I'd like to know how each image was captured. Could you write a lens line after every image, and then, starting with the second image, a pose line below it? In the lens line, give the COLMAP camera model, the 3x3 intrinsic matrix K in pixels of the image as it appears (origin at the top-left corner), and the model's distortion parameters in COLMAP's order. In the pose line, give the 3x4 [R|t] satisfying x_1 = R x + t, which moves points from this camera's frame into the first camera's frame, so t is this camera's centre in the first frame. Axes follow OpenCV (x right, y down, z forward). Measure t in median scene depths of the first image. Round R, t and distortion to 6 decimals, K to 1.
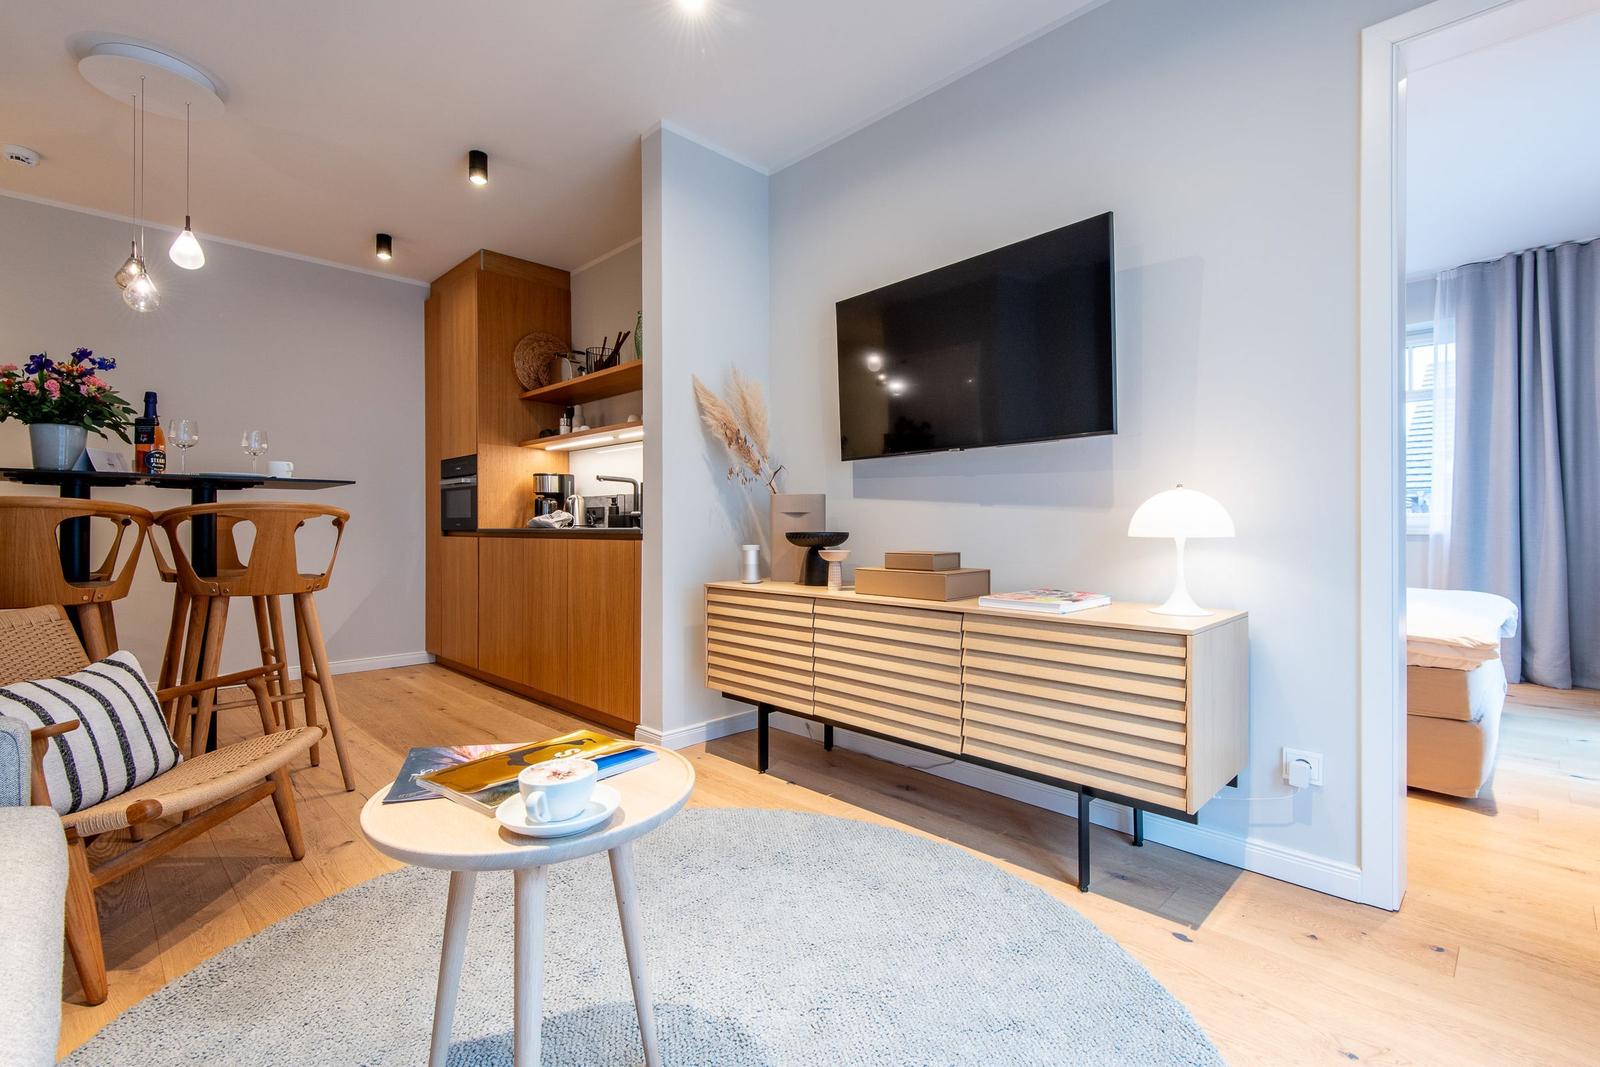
lens RADIAL K [[714.3, 0, 803.7], [0, 714.3, 526.6], [0, 0, 1]] dist [0.024022, -0.015584]
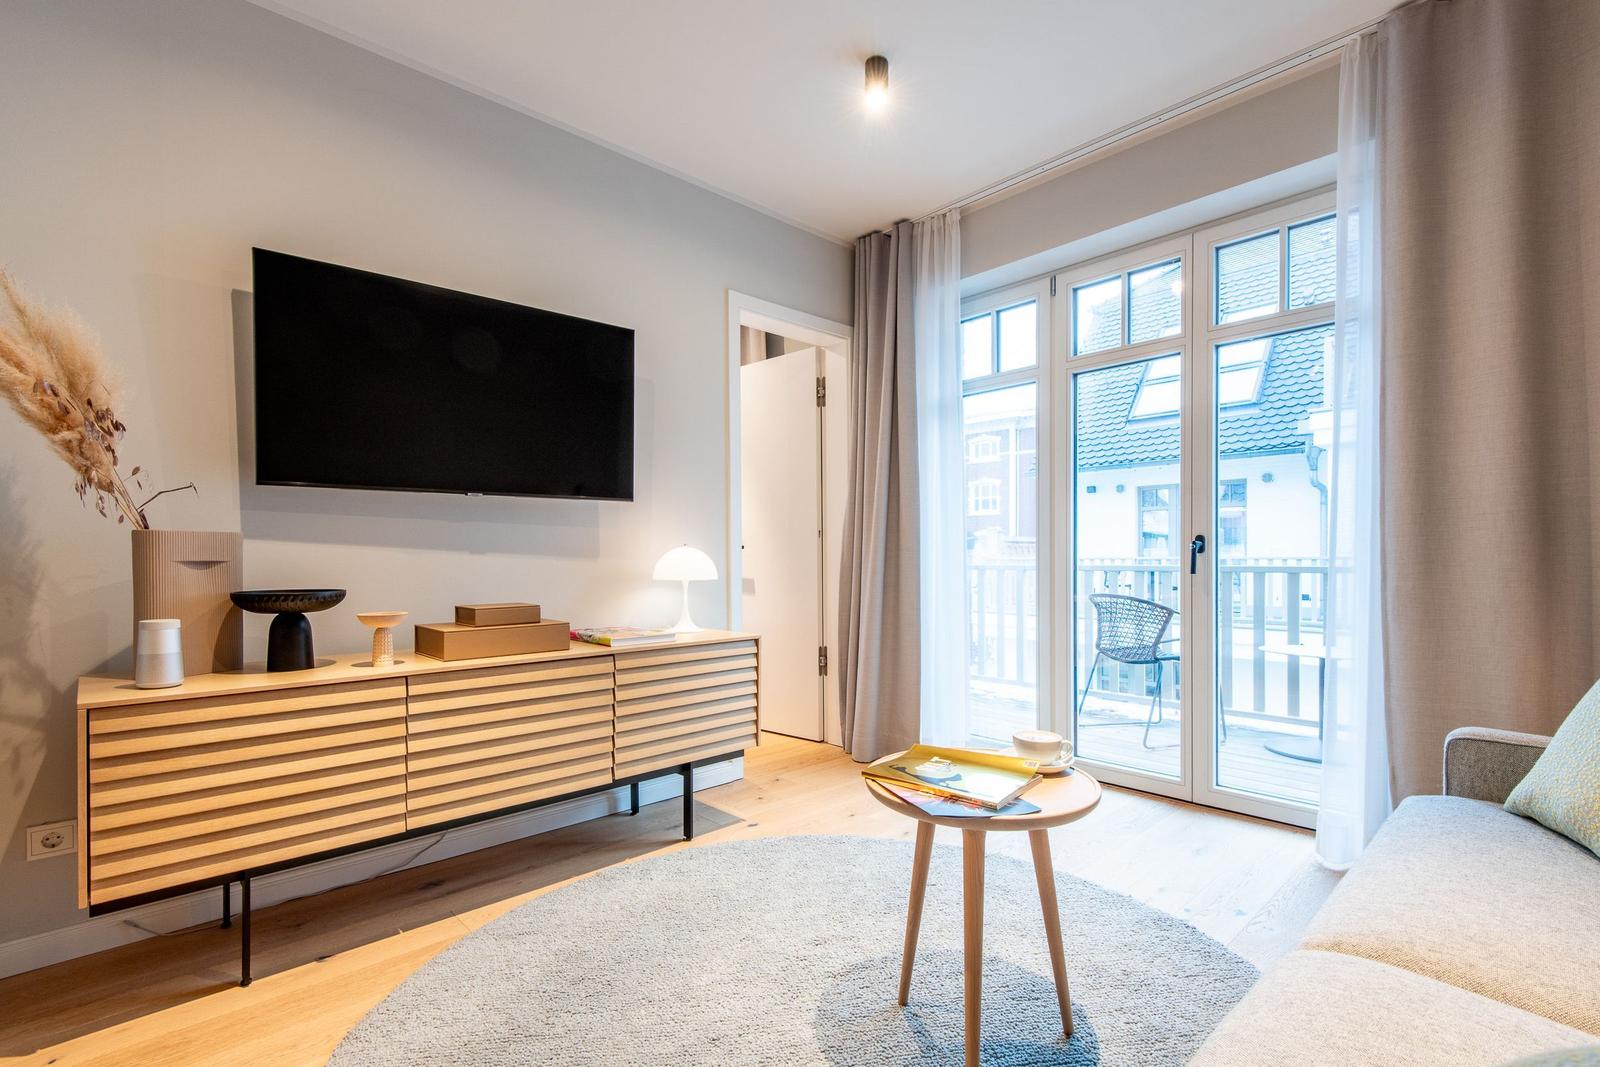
lens RADIAL K [[728.0, 0, 818.7], [0, 728.0, 561.6], [0, 0, 1]] dist [-0.001495, -0.000681]
pose [[0.020894, -0.007675, 0.999752, -0.611636], [0.008155, 0.999939, 0.007506, -0.019483], [-0.999748, 0.007997, 0.020955, 0.448787]]
